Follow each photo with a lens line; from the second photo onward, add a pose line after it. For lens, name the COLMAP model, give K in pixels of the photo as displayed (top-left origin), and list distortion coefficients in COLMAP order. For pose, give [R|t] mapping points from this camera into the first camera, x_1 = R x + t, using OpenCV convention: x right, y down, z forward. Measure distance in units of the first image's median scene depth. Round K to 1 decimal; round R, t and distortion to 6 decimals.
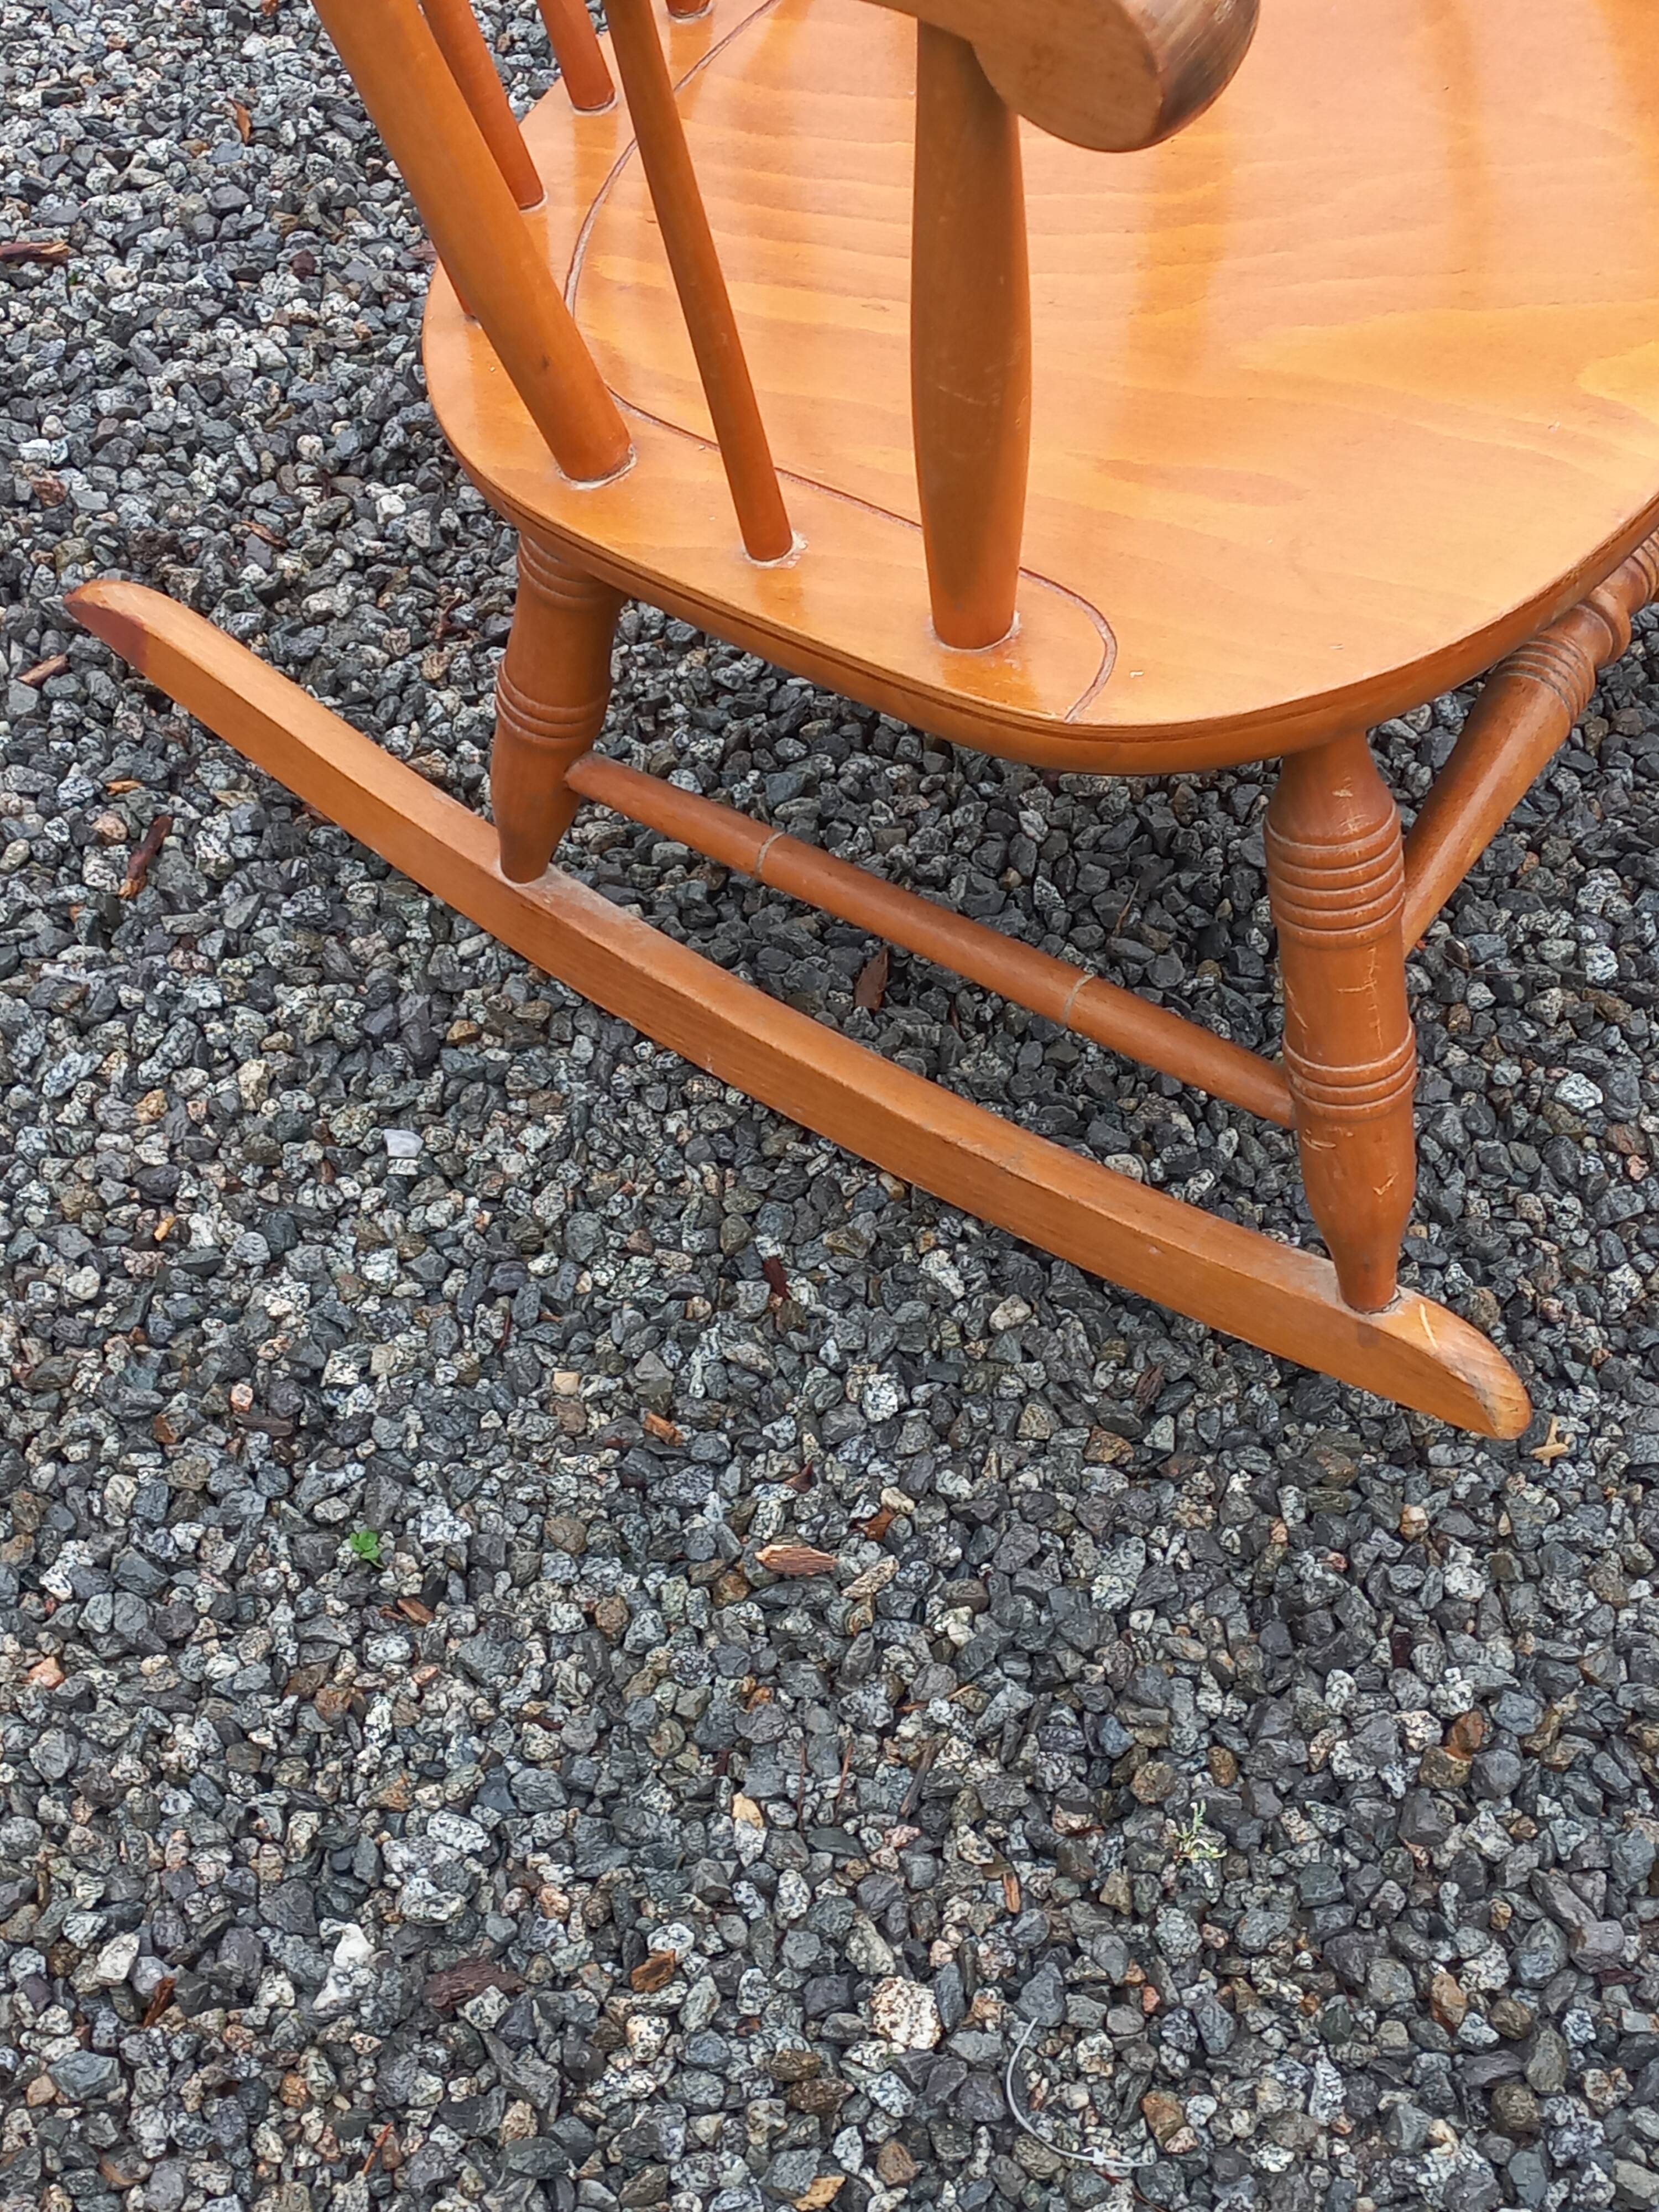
lens RADIAL K [[3126.1, 0, 840.6], [0, 3126.1, 1102.8], [0, 0, 1]] dist [0.082598, 0.000000]
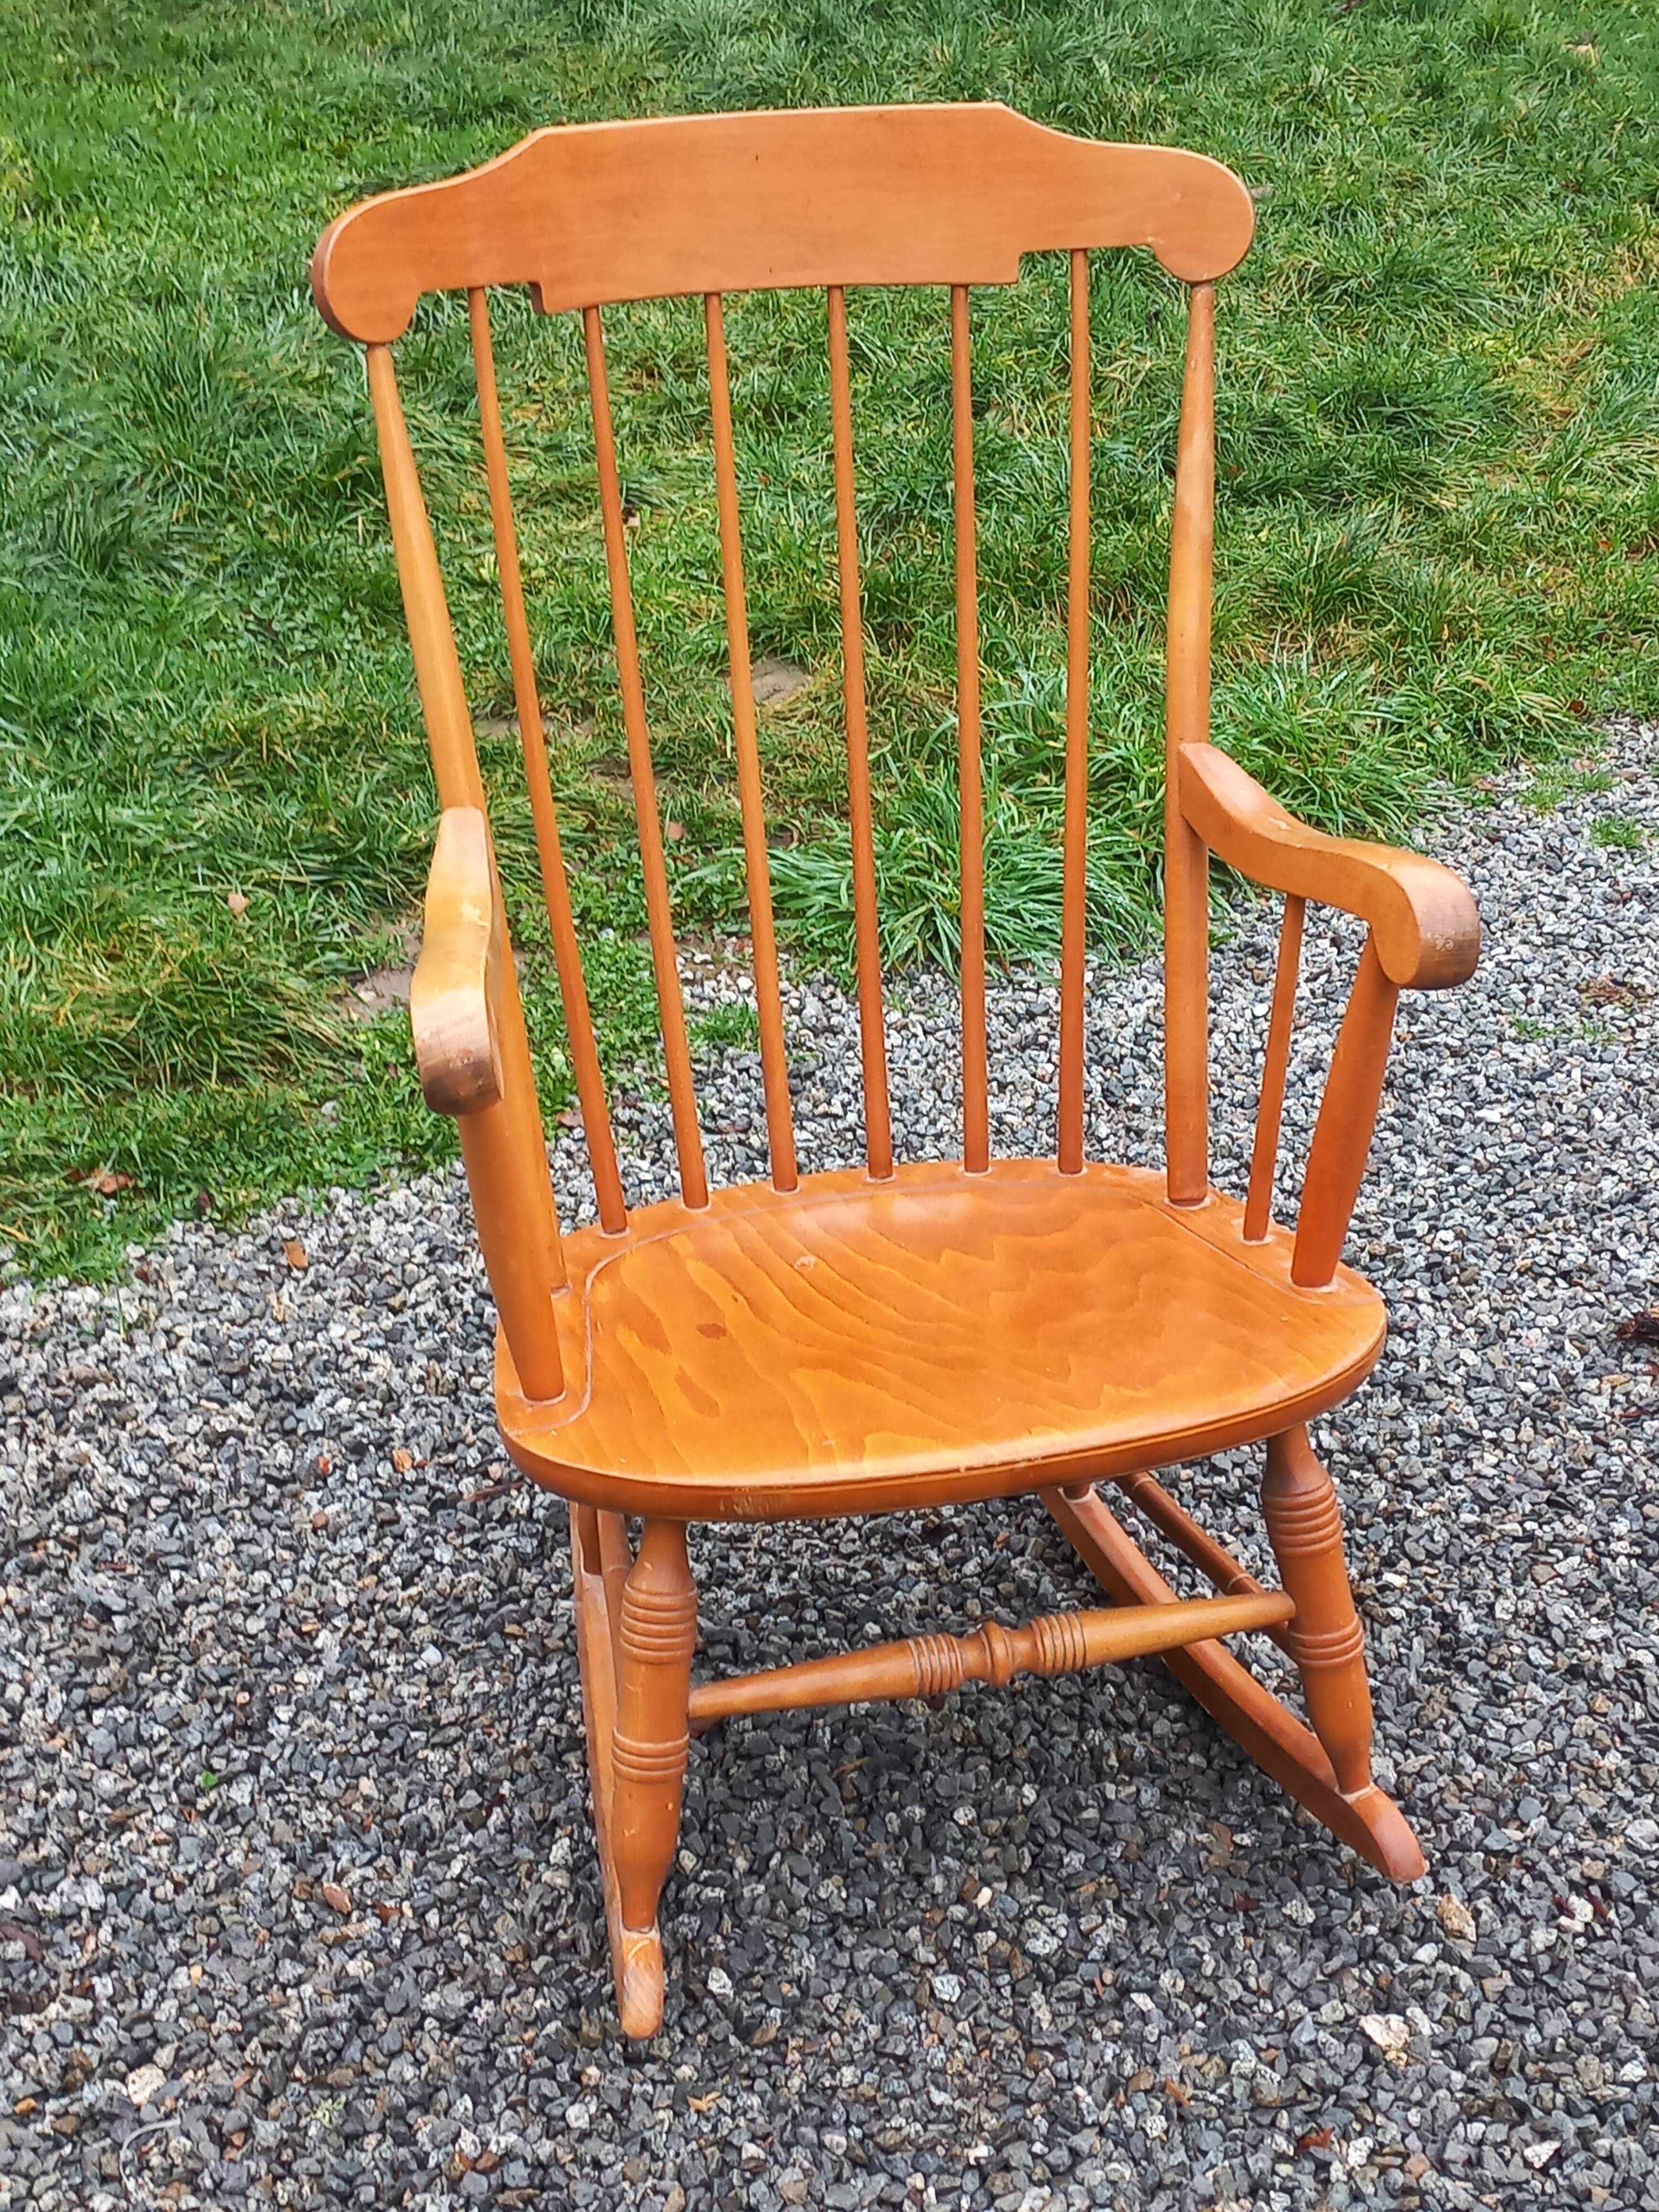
lens RADIAL K [[3126.1, 0, 812.3], [0, 3126.1, 1074.9], [0, 0, 1]] dist [0.082598, 0.000000]
pose [[0.694672, 0.328587, -0.639892, 1.008364], [-0.570495, 0.793504, -0.211866, 0.005797], [0.438140, 0.512232, 0.738682, -0.344240]]
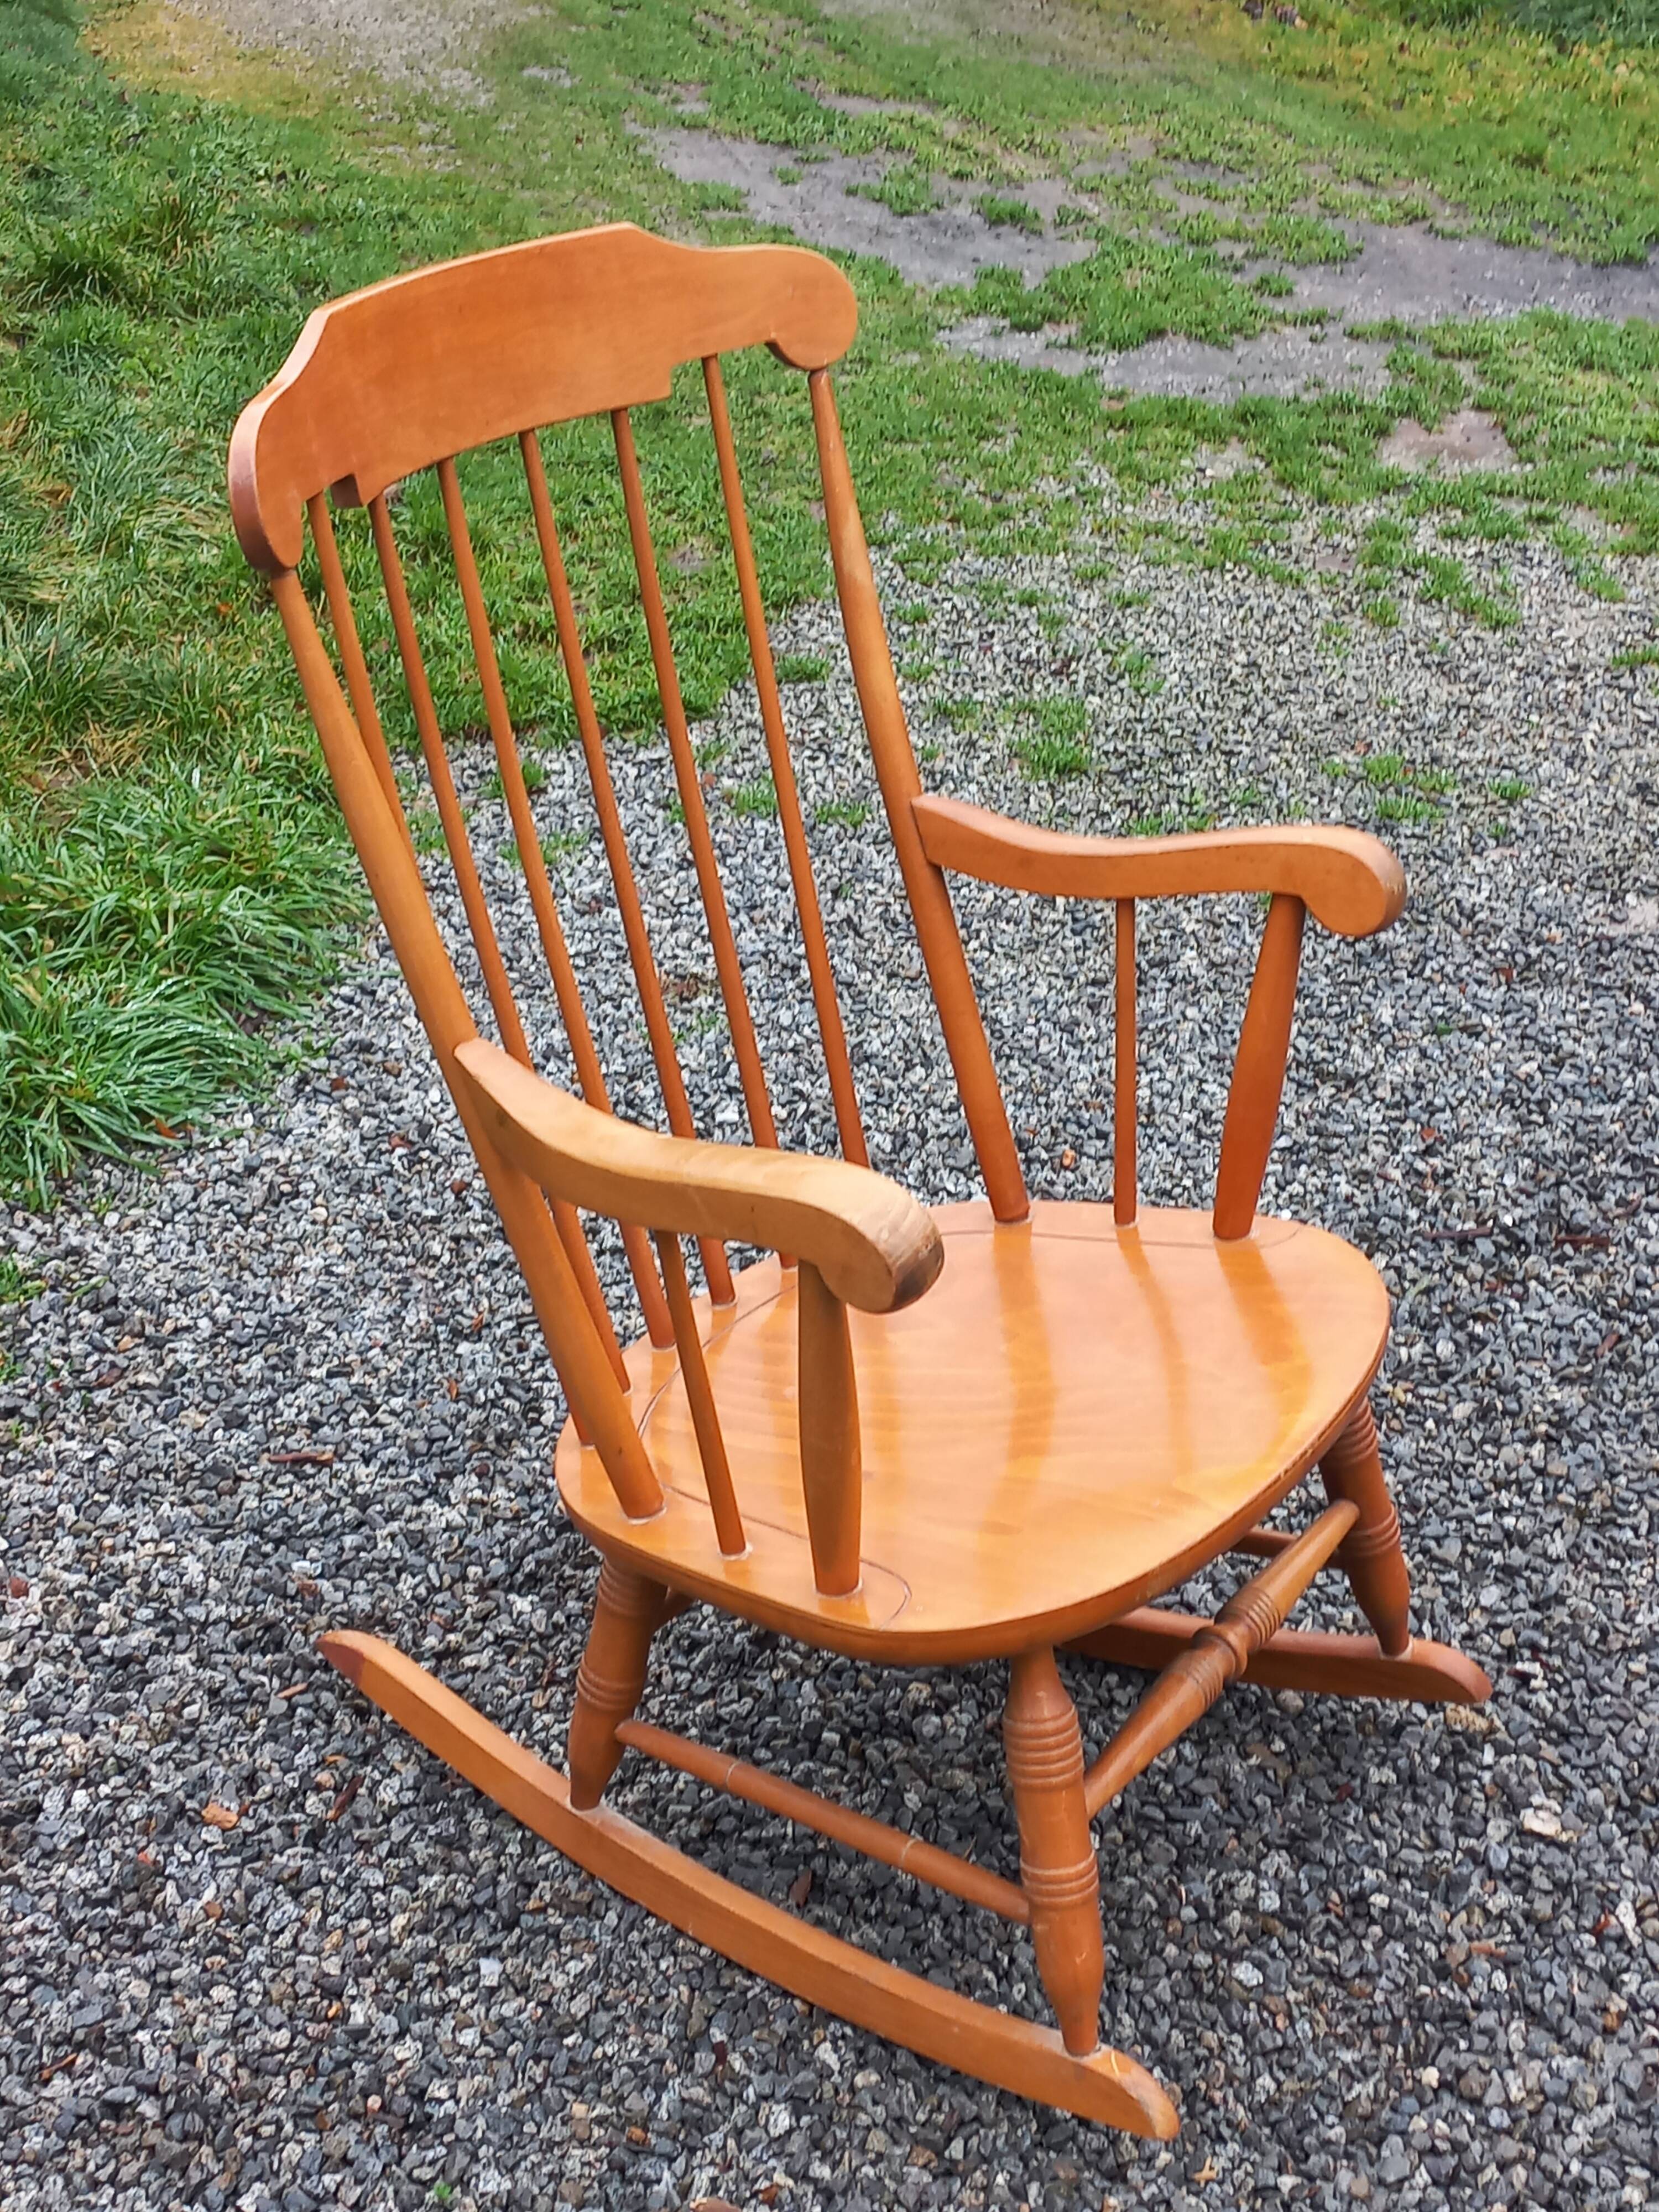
lens RADIAL K [[3126.1, 0, 825.7], [0, 3126.1, 1095.1], [0, 0, 1]] dist [0.082598, 0.000000]
pose [[0.998036, 0.037806, -0.049943, 0.089520], [-0.055892, 0.897446, -0.437569, 0.302718], [0.028278, 0.439501, 0.897797, -0.600291]]
